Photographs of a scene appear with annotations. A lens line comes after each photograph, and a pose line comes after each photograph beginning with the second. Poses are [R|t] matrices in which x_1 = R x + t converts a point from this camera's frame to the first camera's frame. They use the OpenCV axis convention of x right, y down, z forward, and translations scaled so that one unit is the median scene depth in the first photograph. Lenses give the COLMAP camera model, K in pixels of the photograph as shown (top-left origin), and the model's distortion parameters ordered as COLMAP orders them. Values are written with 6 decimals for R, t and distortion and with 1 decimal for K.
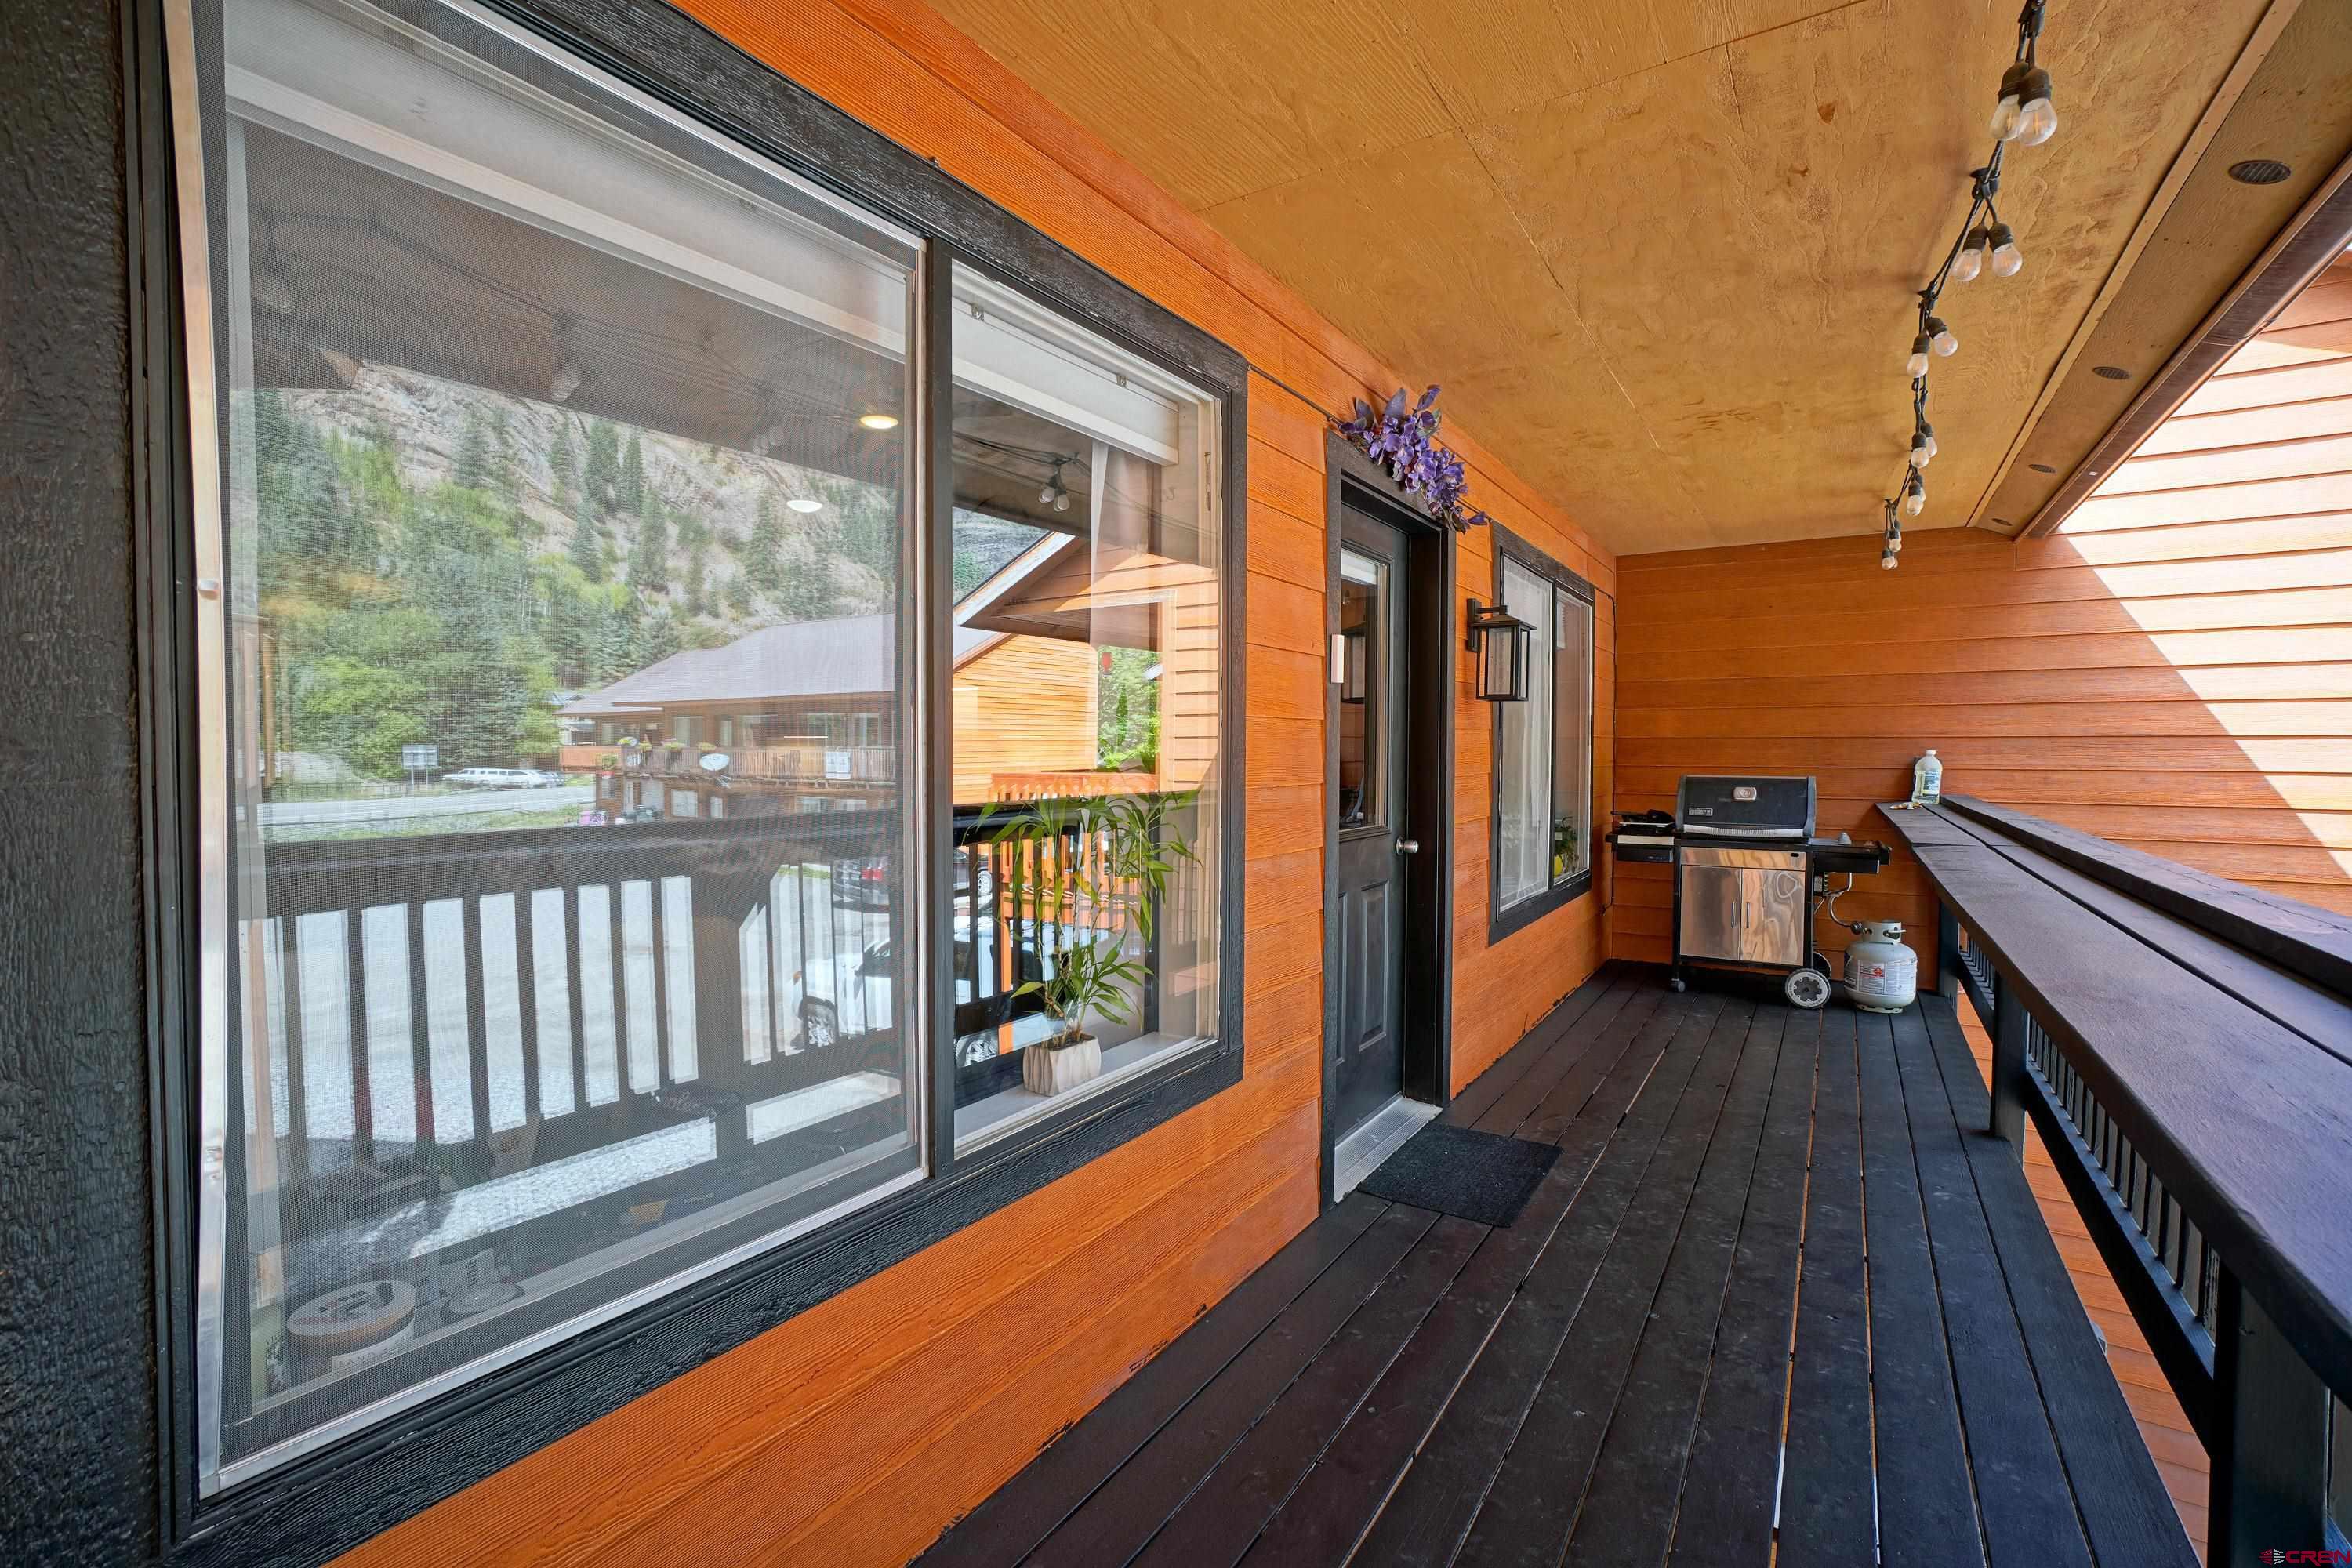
lens RADIAL K [[1039.8, 0, 1167.0], [0, 1039.8, 767.4], [0, 0, 1]] dist [-0.062916, 0.023703]
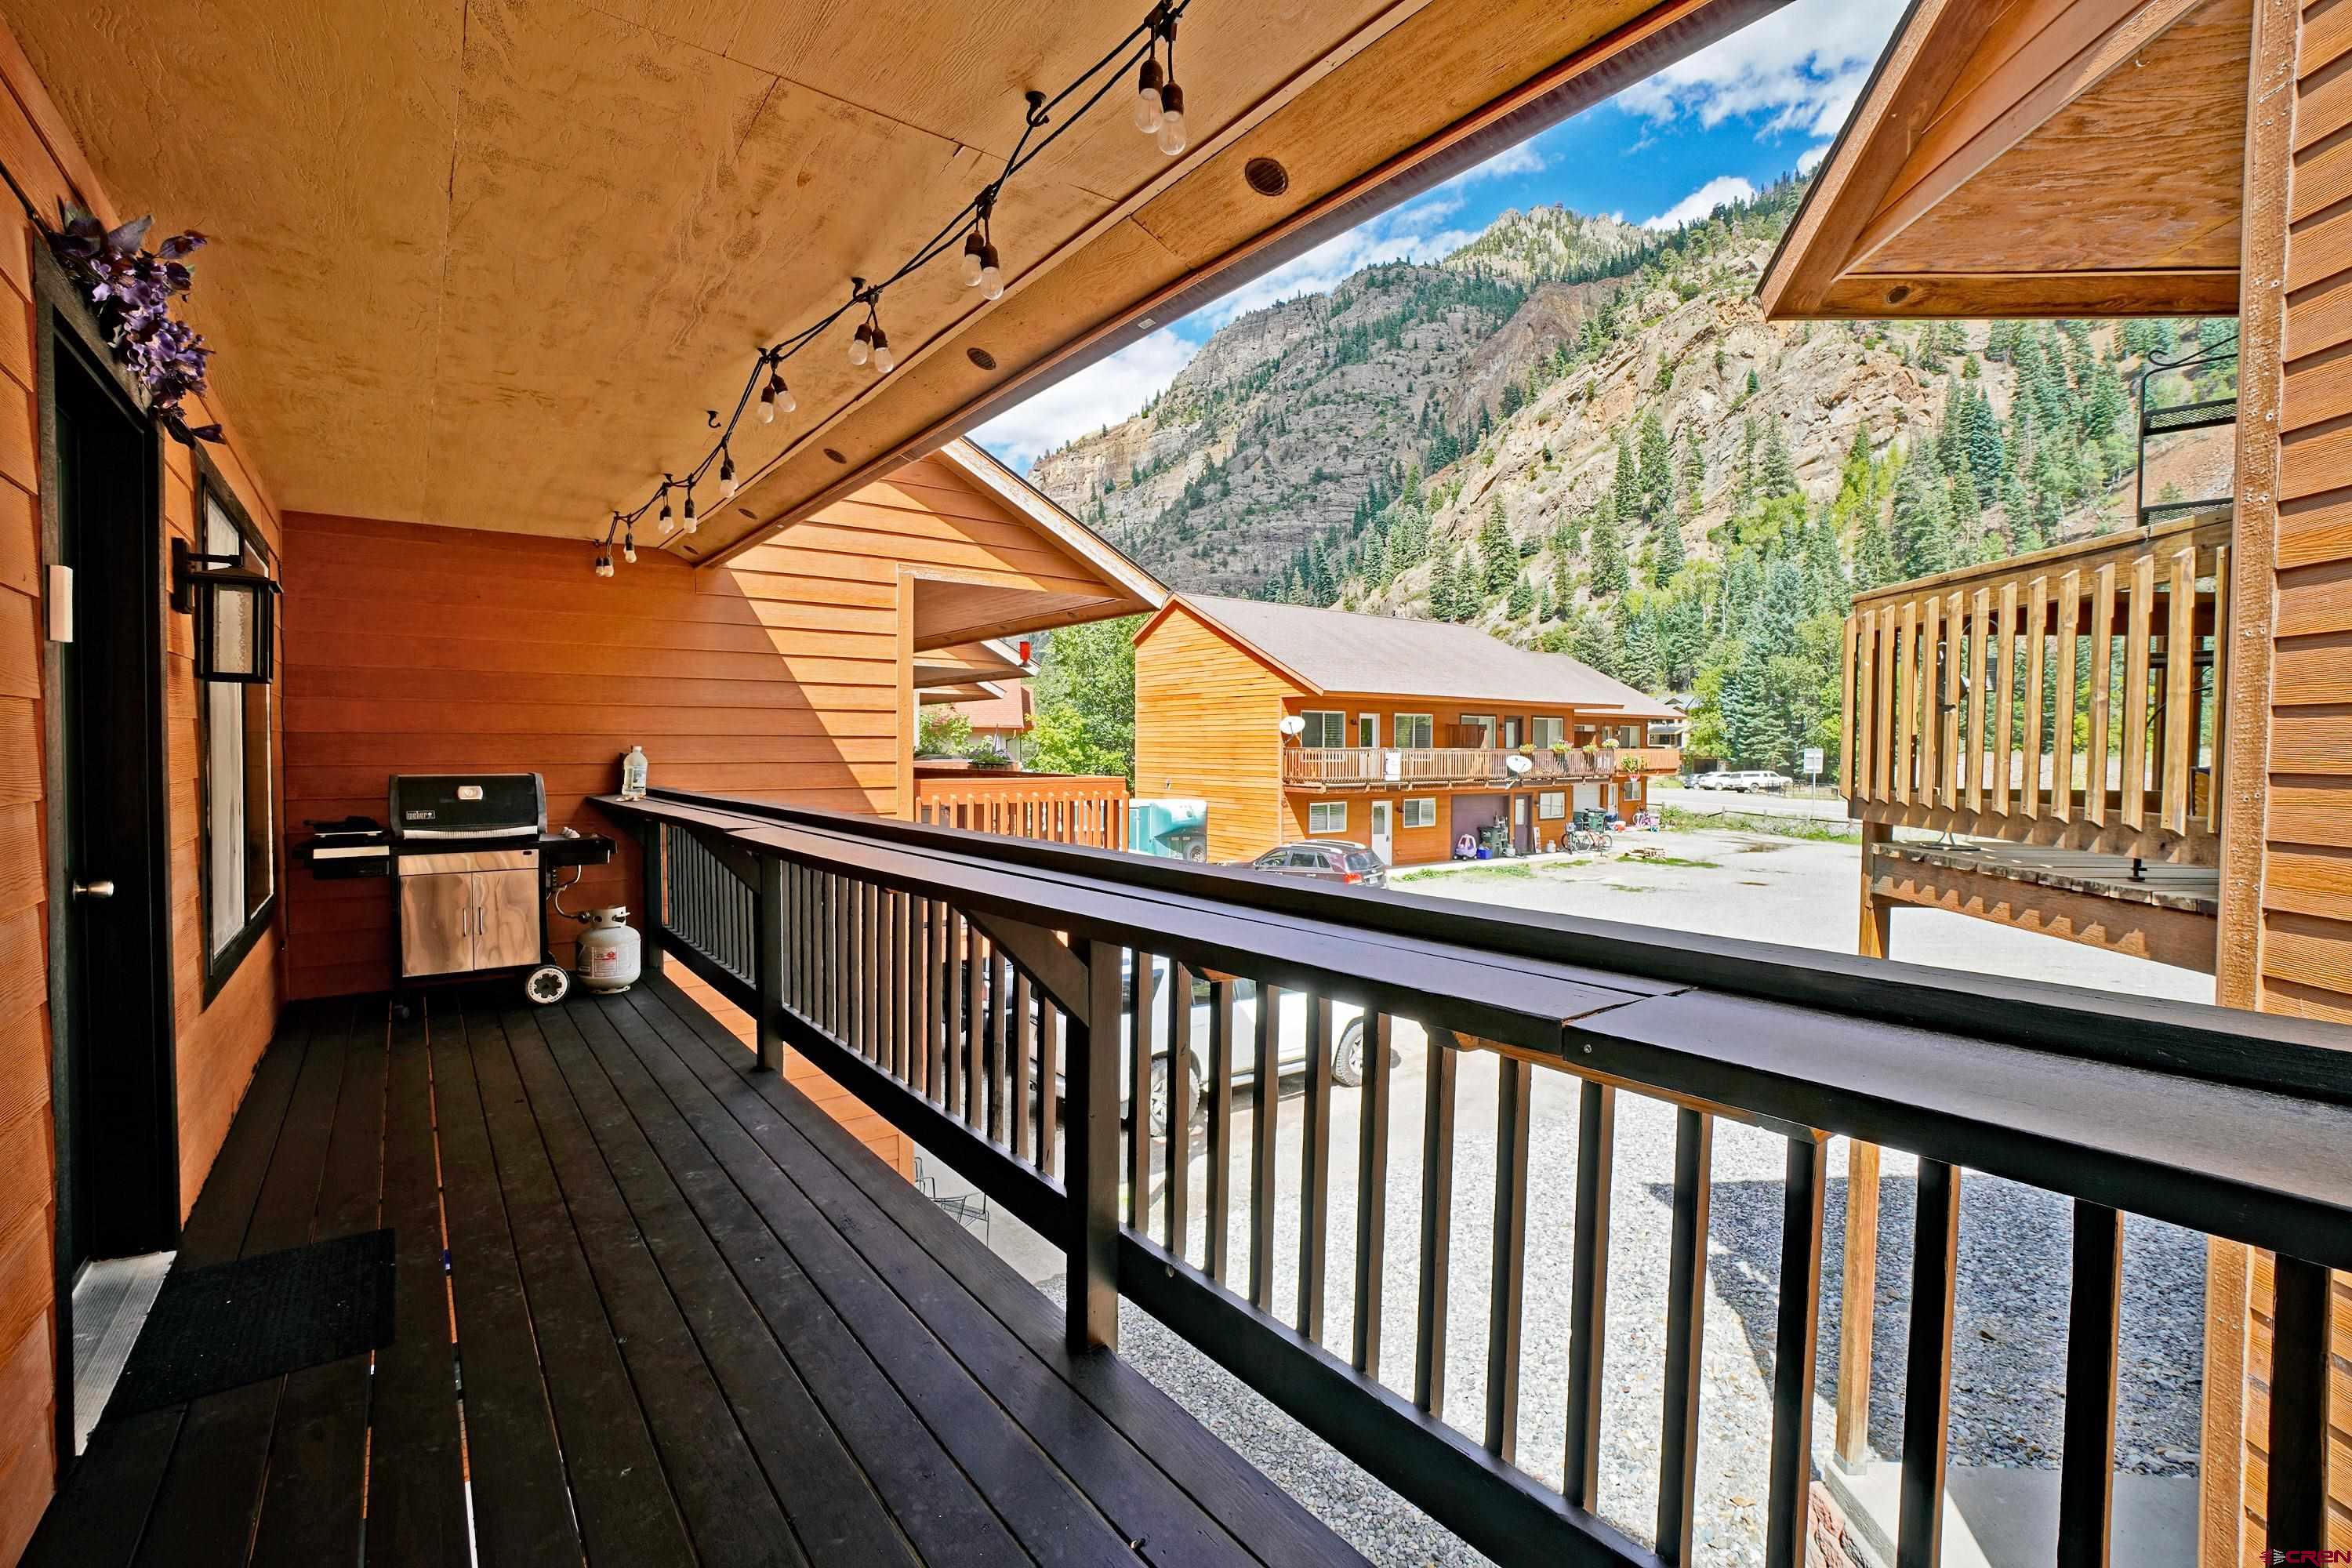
lens RADIAL K [[1039.8, 0, 1167.0], [0, 1039.8, 767.4], [0, 0, 1]] dist [-0.062916, 0.023703]
pose [[0.339058, -0.018408, 0.940586, -0.101046], [0.015263, 0.999785, 0.014064, -0.001284], [-0.940642, 0.009588, 0.339265, 0.084303]]
